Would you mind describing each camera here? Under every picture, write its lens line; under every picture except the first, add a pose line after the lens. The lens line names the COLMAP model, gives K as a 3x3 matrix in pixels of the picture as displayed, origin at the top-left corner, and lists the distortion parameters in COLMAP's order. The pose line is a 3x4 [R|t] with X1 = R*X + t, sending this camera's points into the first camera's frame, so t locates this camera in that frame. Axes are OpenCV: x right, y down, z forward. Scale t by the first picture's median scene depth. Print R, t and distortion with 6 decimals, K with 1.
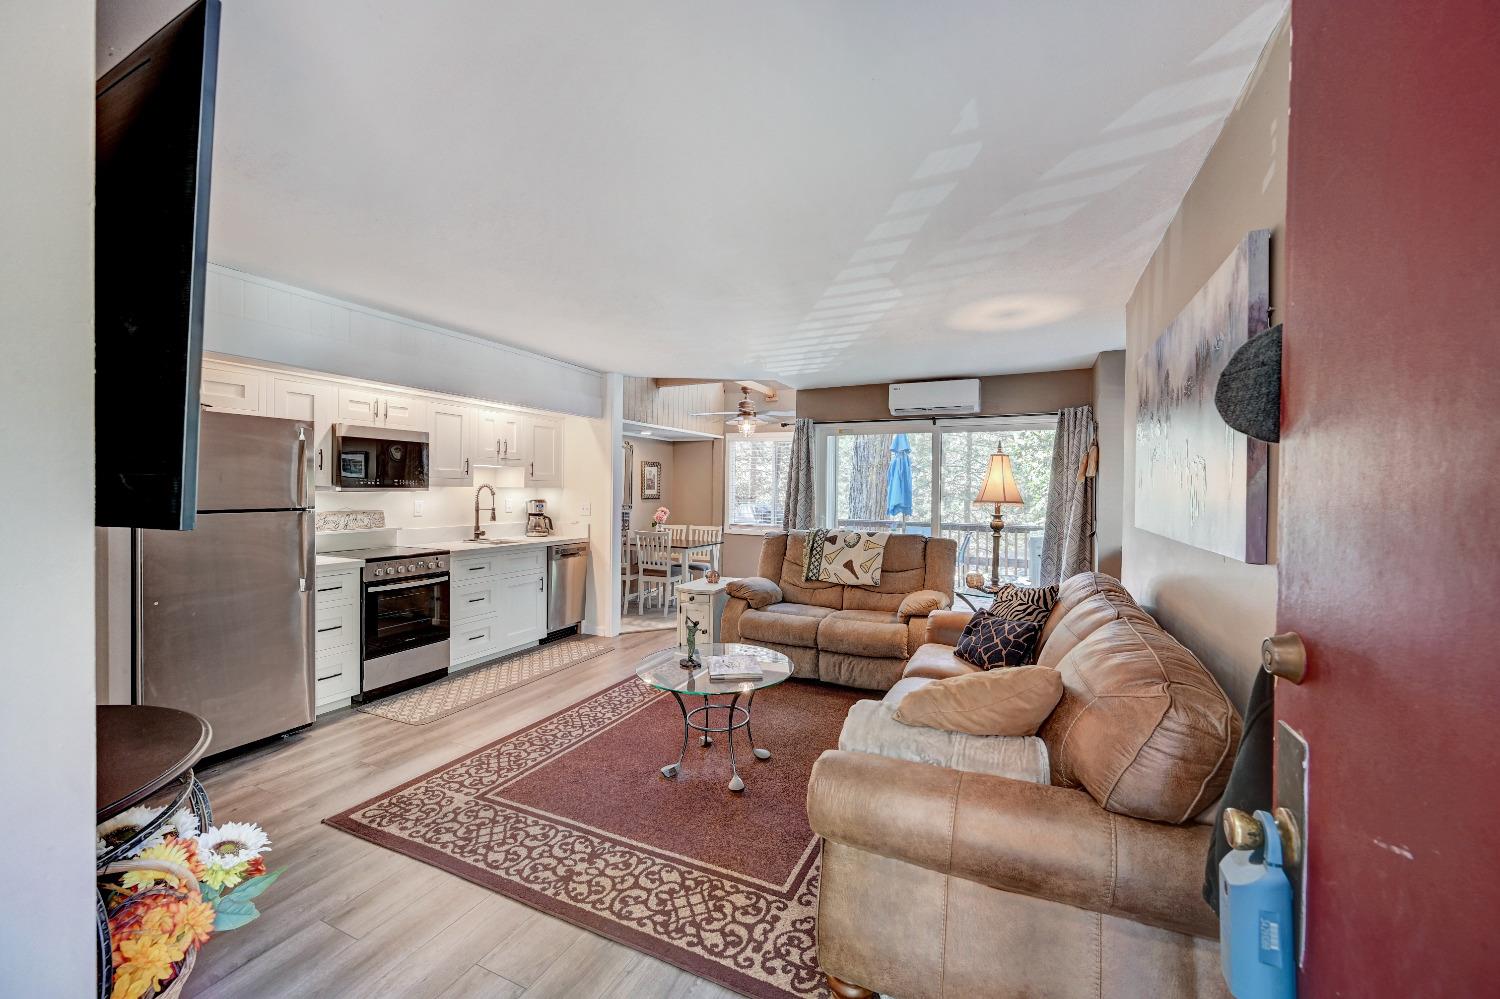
lens RADIAL K [[590.3, 0, 746.2], [0, 590.3, 494.7], [0, 0, 1]] dist [-0.009686, 0.000659]
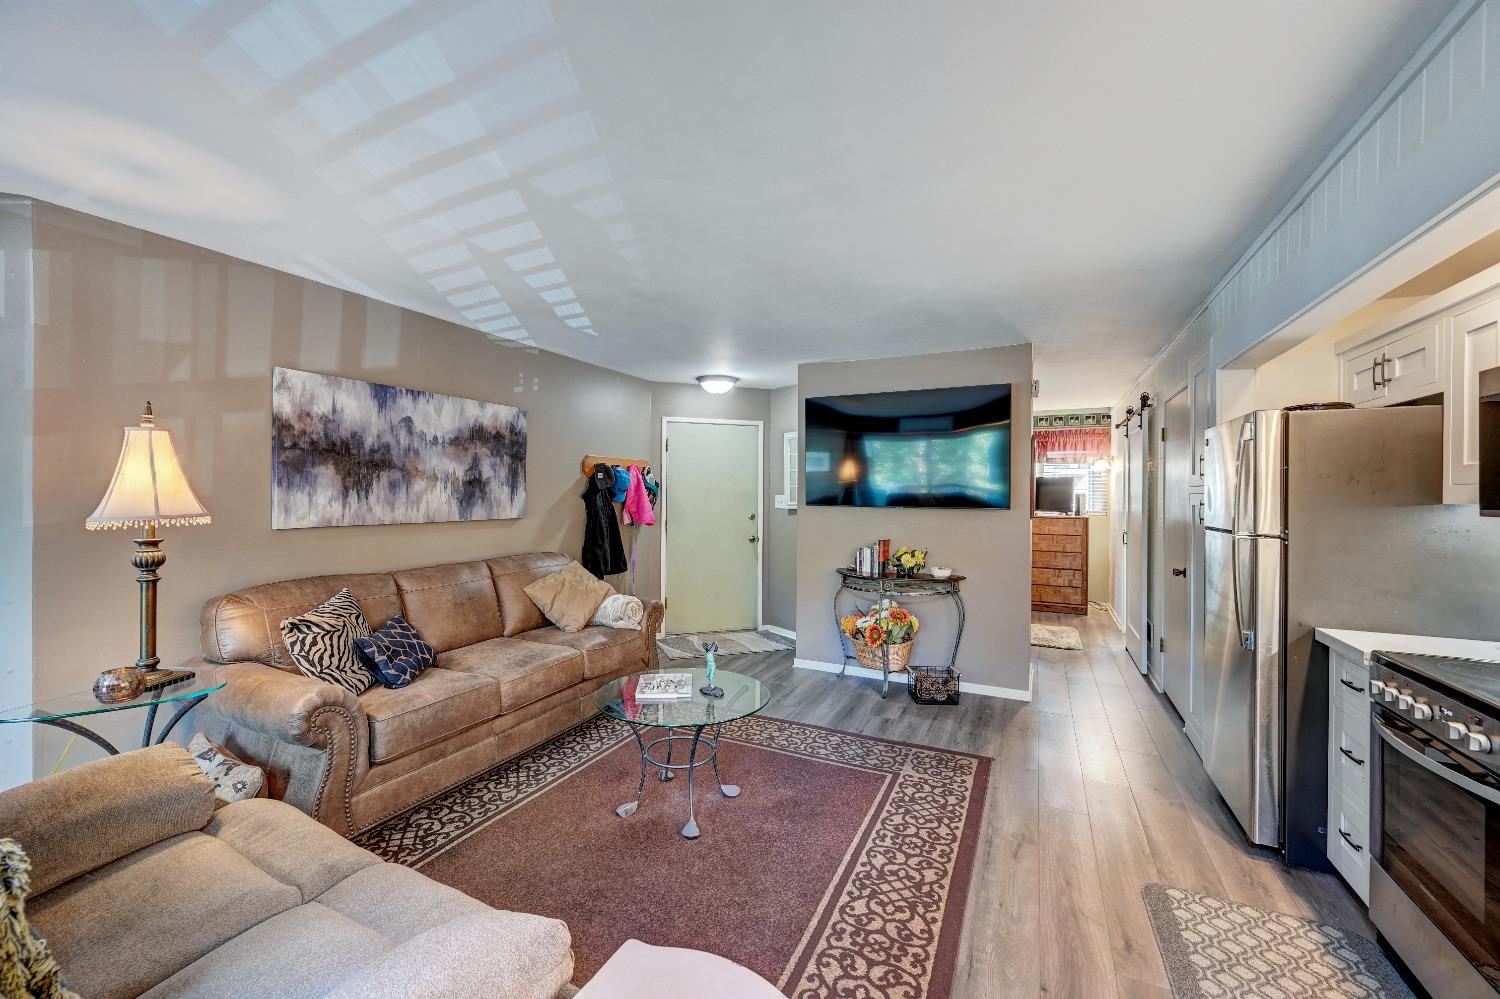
lens RADIAL K [[590.3, 0, 753.9], [0, 590.3, 502.7], [0, 0, 1]] dist [-0.009686, 0.000659]
pose [[-0.999841, -0.017609, 0.002716, -0.108503], [-0.017542, 0.999578, 0.023152, -0.015881], [-0.003123, 0.023100, -0.999728, 1.308343]]
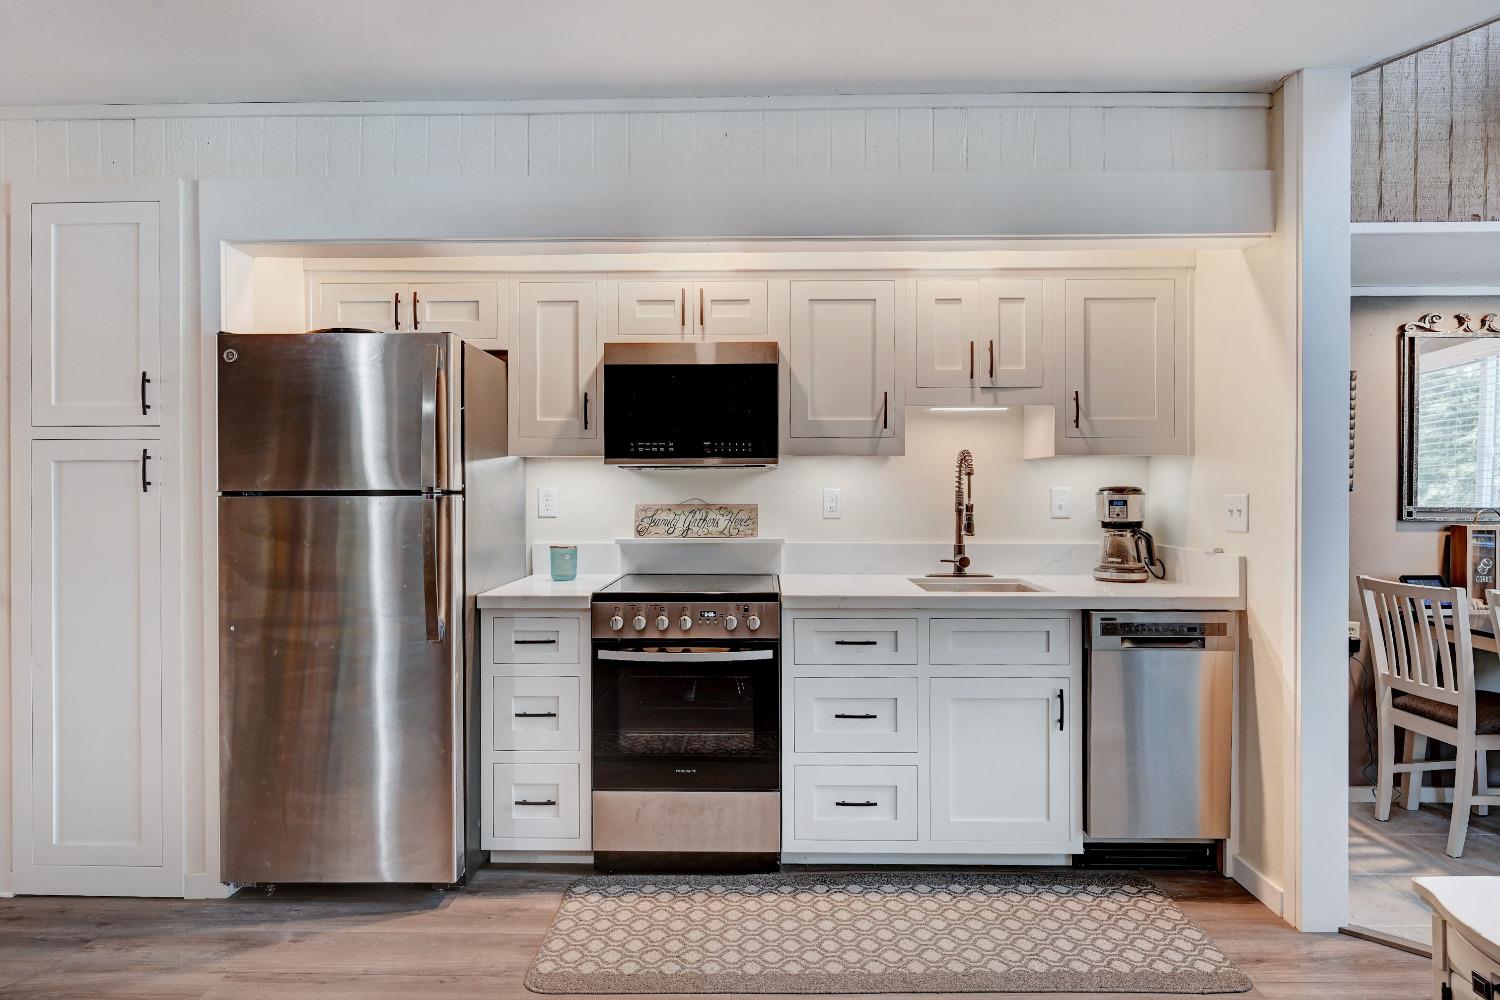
lens RADIAL K [[808.6, 0, 738.5], [0, 808.6, 492.2], [0, 0, 1]] dist [-0.002703, 0.001032]
pose [[0.408910, -0.008508, -0.912535, 0.047529], [-0.002344, 0.999943, -0.010373, 0.024023], [0.912572, 0.006380, 0.408867, 0.726332]]
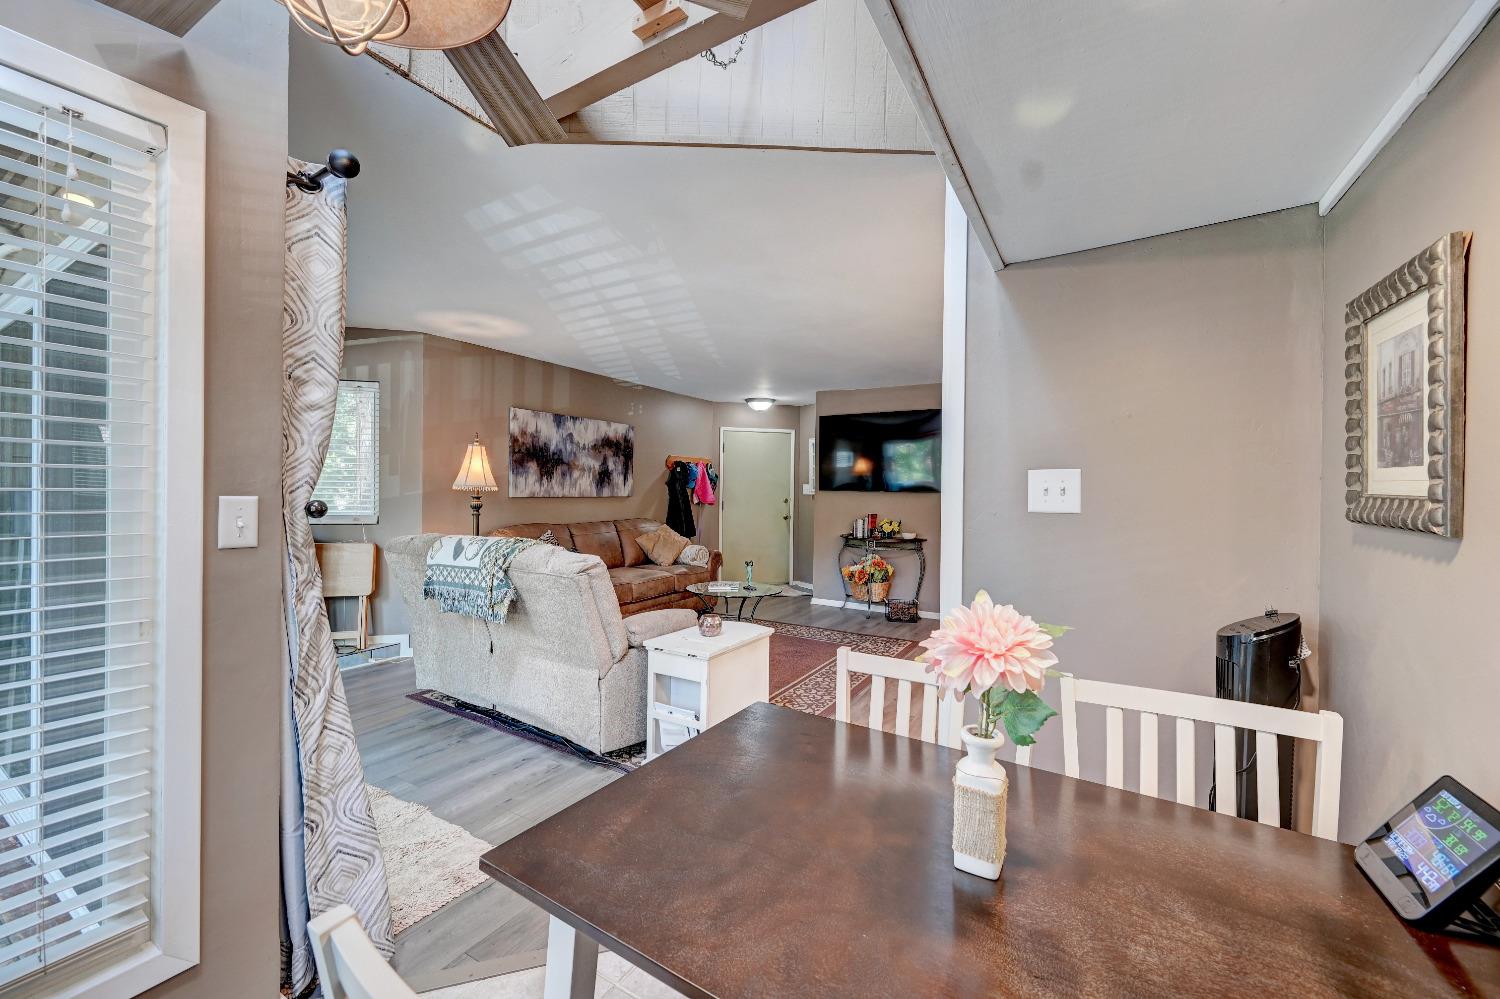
lens RADIAL K [[590.3, 0, 742.4], [0, 590.3, 493.8], [0, 0, 1]] dist [-0.009686, 0.000659]
pose [[-0.993643, -0.024716, 0.109832, -0.171092], [-0.023214, 0.999619, 0.014940, 0.003534], [-0.110159, 0.012295, -0.993838, 1.809357]]
